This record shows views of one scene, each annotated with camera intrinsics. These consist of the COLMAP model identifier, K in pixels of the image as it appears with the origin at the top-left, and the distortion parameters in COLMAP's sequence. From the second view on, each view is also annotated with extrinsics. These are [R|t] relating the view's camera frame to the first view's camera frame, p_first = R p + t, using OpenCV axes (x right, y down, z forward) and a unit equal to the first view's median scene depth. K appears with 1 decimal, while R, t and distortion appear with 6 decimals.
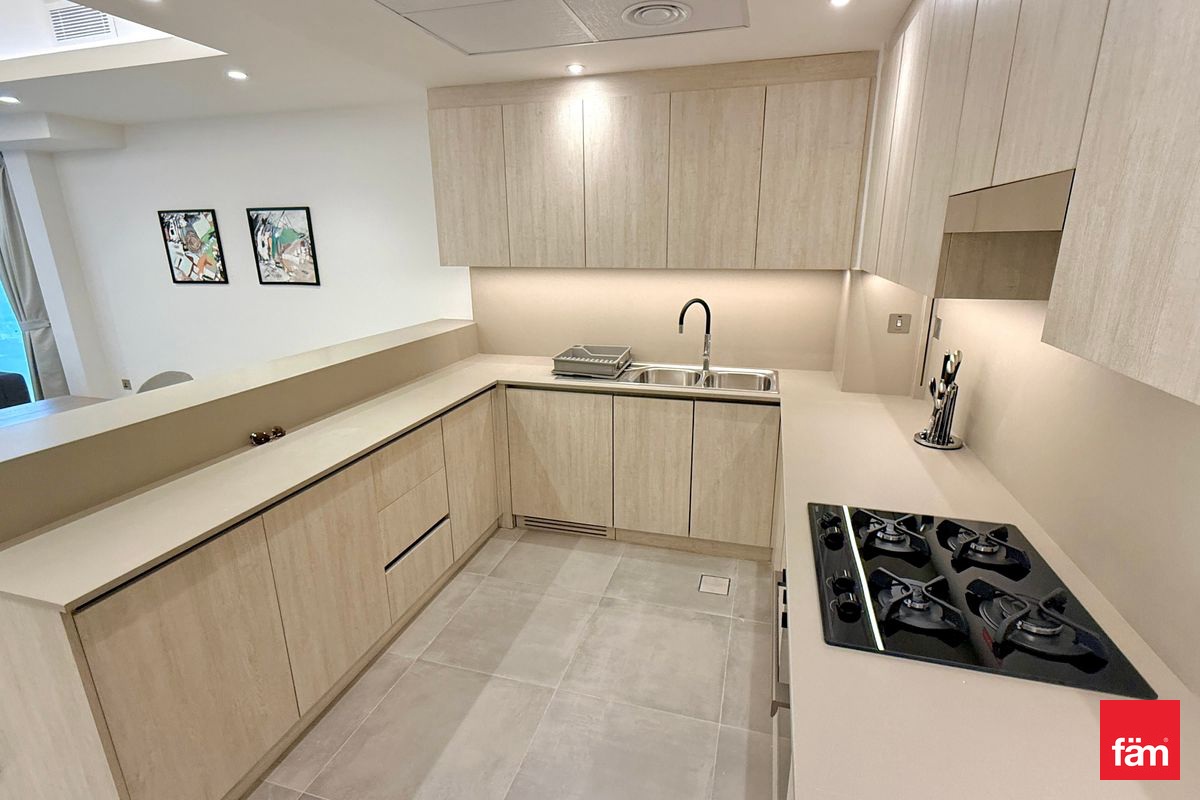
lens RADIAL K [[559.0, 0, 613.1], [0, 559.0, 396.4], [0, 0, 1]] dist [-0.002335, -0.001081]
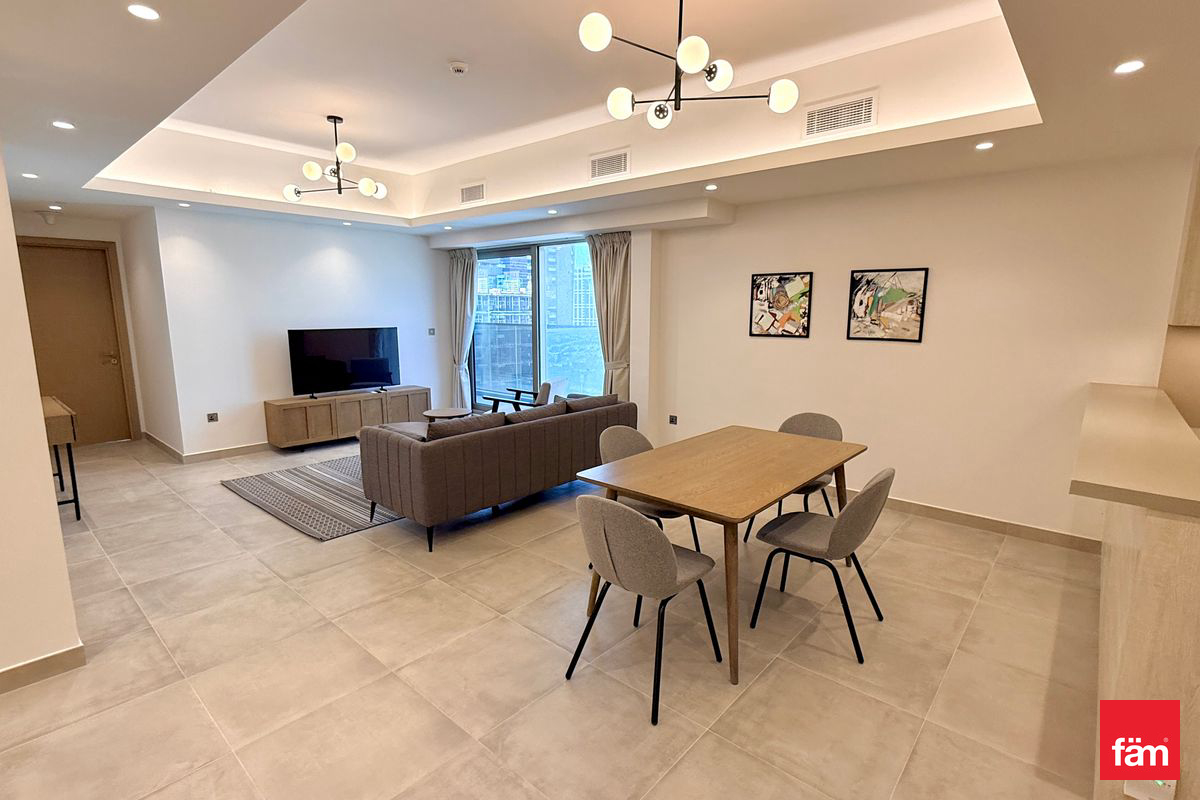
lens RADIAL K [[571.1, 0, 600.7], [0, 571.1, 399.4], [0, 0, 1]] dist [-0.002585, -0.000325]
pose [[0.898905, 0.079795, -0.430816, -0.571794], [-0.129371, 0.987774, -0.086982, 0.068878], [0.418608, 0.133924, 0.898238, -0.164468]]
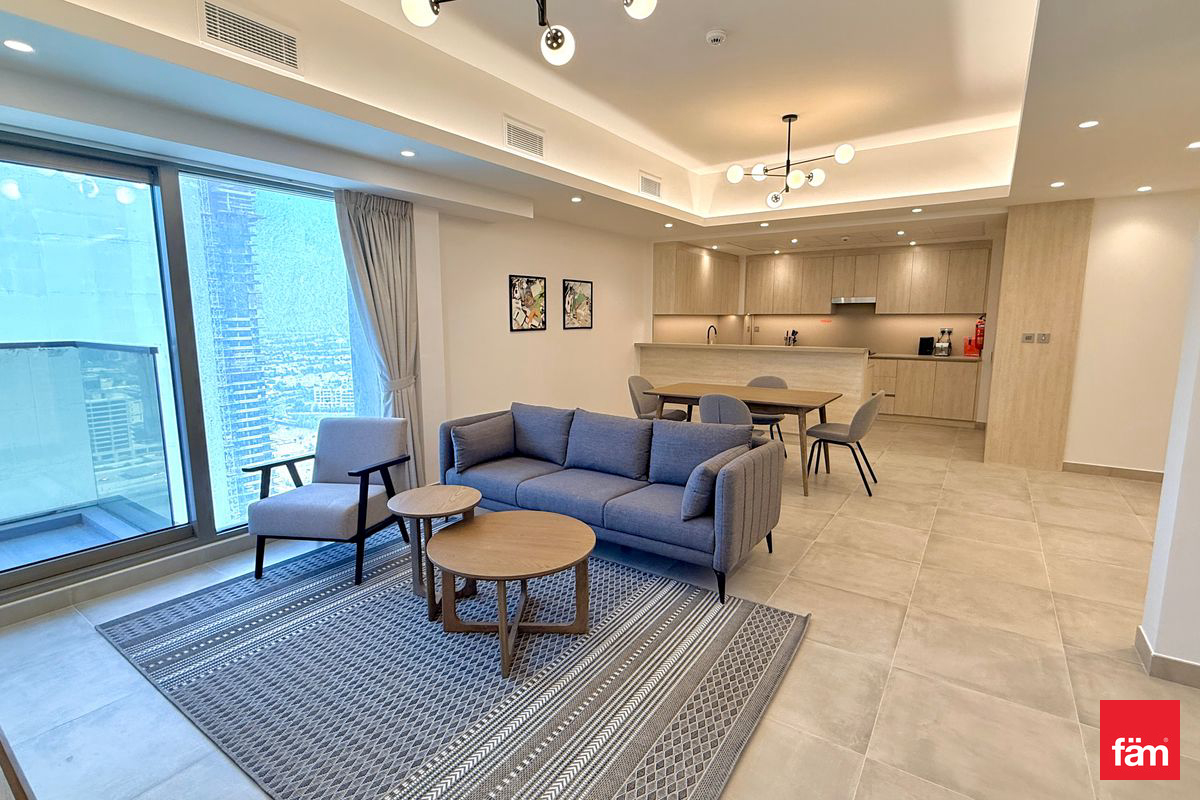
lens RADIAL K [[571.1, 0, 600.7], [0, 571.1, 399.4], [0, 0, 1]] dist [-0.002585, -0.000325]
pose [[0.322867, -0.130038, 0.937468, -2.016893], [0.260331, 0.964511, 0.044130, -0.064361], [-0.909937, 0.229803, 0.345262, 0.434678]]
